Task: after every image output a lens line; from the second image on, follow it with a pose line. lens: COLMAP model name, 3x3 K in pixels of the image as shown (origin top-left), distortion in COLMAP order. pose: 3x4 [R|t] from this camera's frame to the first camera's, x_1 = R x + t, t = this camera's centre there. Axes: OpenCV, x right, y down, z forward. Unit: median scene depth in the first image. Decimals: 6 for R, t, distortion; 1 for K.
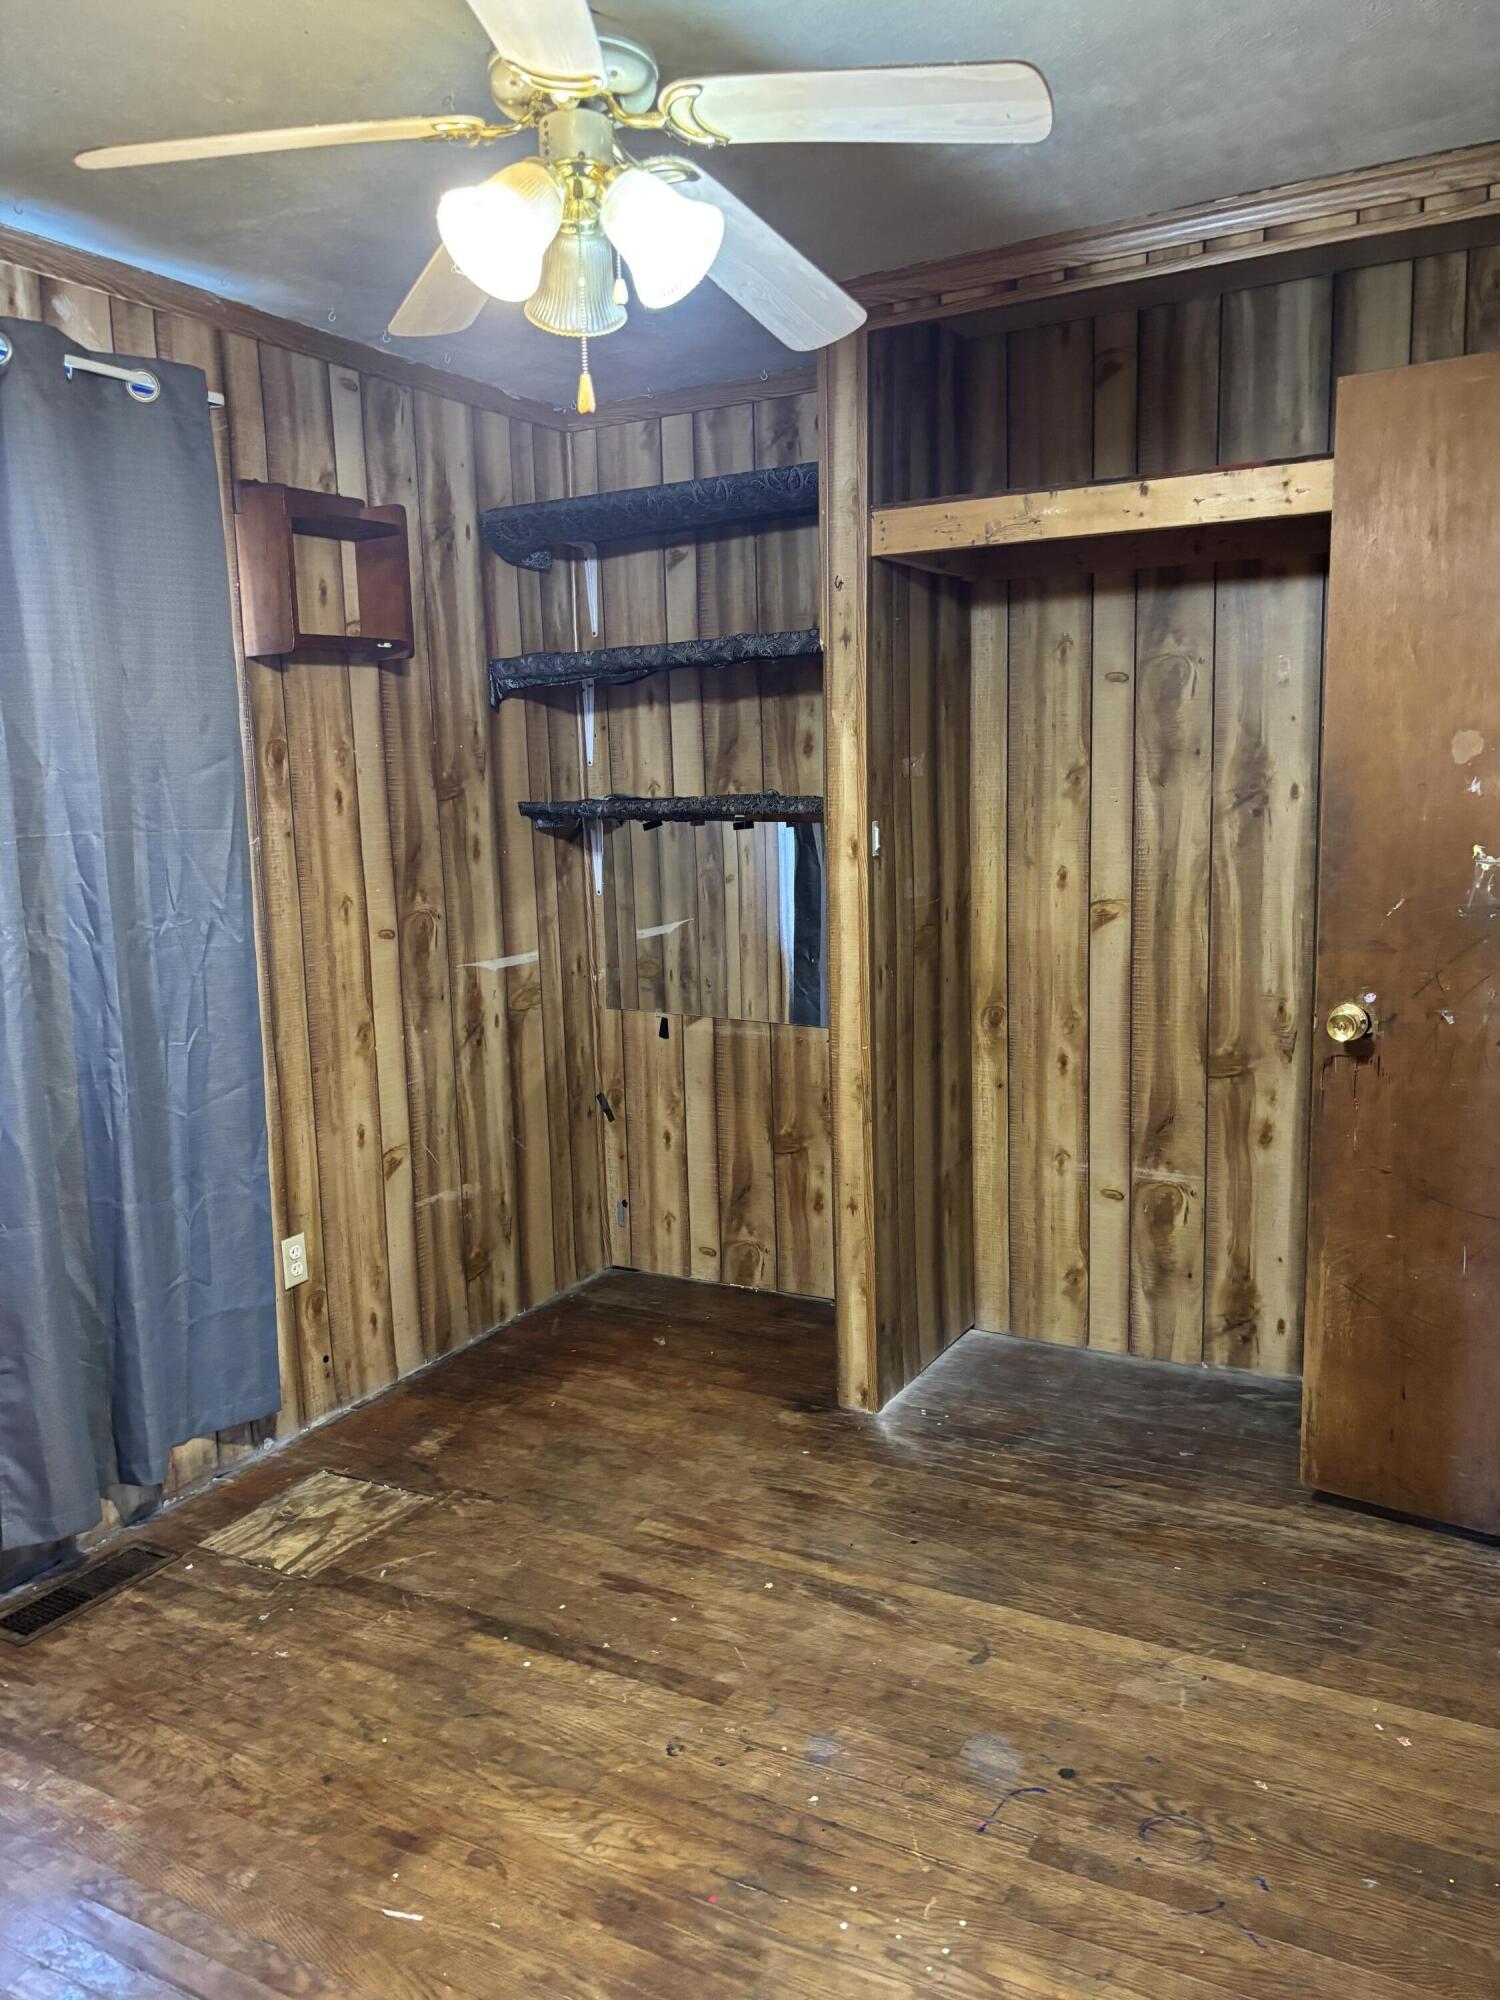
lens RADIAL K [[1516.5, 0, 749.0], [0, 1516.5, 1007.3], [0, 0, 1]] dist [0.031960, -0.000284]
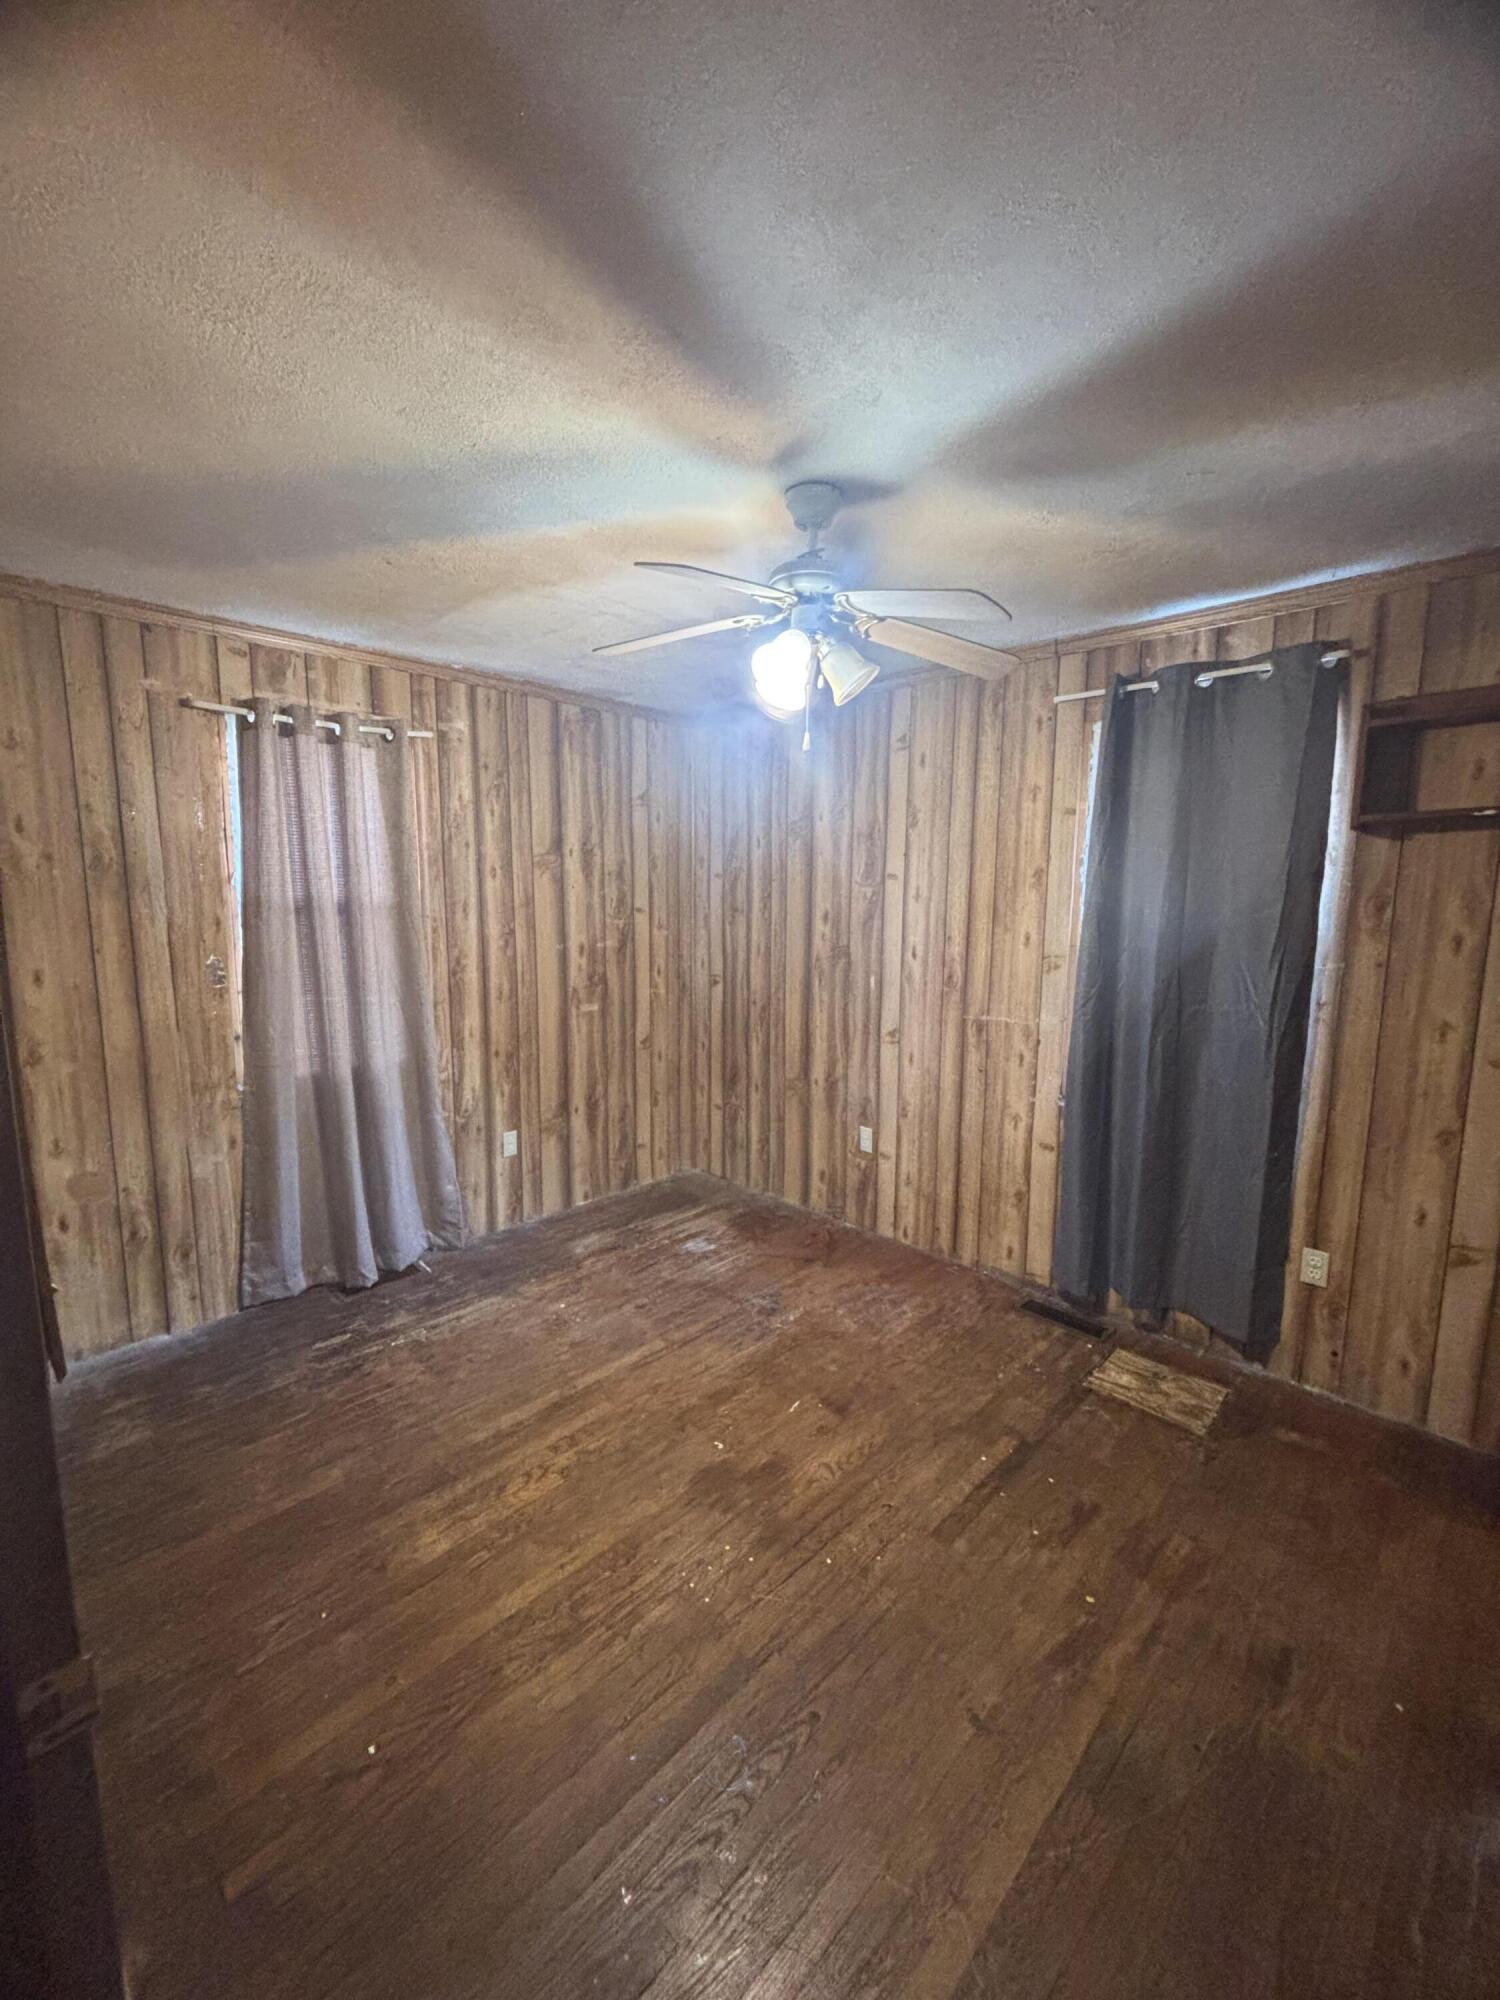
lens RADIAL K [[814.8, 0, 745.6], [0, 814.8, 998.6], [0, 0, 1]] dist [0.012450, -0.000609]
pose [[-0.261500, 0.159073, -0.952005, 0.584664], [-0.146507, 0.968355, 0.202048, -0.166774], [0.954020, 0.192311, -0.229919, 0.727109]]
